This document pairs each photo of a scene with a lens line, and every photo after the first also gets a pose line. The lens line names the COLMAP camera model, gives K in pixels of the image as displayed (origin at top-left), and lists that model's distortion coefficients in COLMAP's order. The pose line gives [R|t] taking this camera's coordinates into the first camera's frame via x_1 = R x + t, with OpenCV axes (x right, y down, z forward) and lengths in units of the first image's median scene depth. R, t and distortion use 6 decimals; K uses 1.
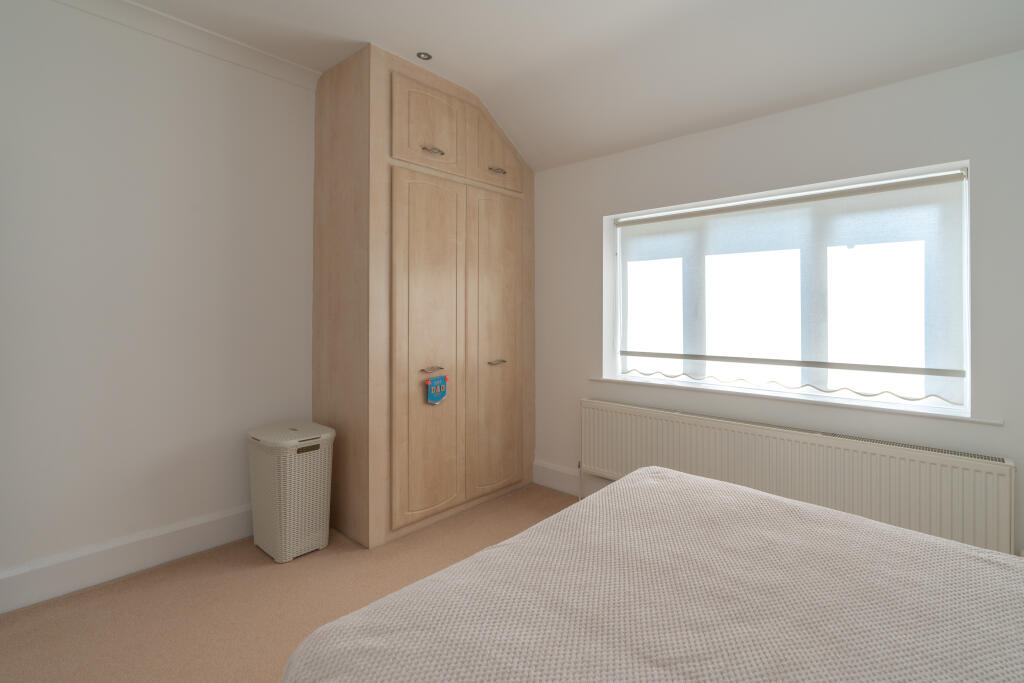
lens RADIAL K [[496.9, 0, 509.4], [0, 496.9, 306.9], [0, 0, 1]] dist [0.000958, 0.000086]
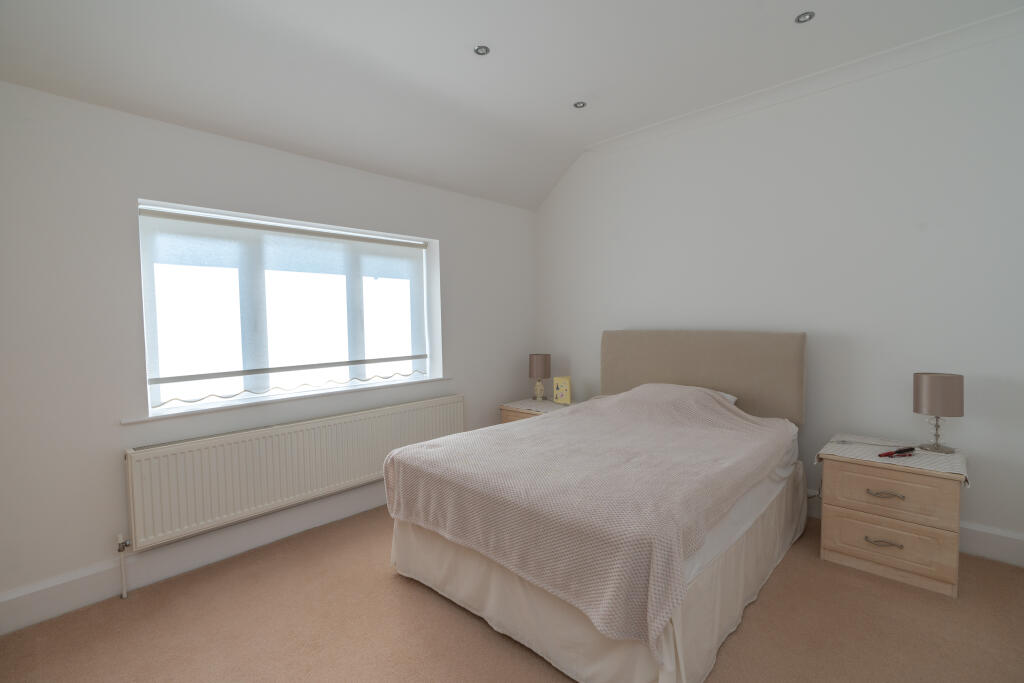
lens RADIAL K [[457.4, 0, 512.0], [0, 457.4, 341.5], [0, 0, 1]] dist [-0.000832, -0.000335]
pose [[-0.002845, -0.046016, 0.998937, -0.550634], [0.010967, 0.998879, 0.046045, 0.005154], [-0.999936, 0.011086, -0.002337, 0.506607]]
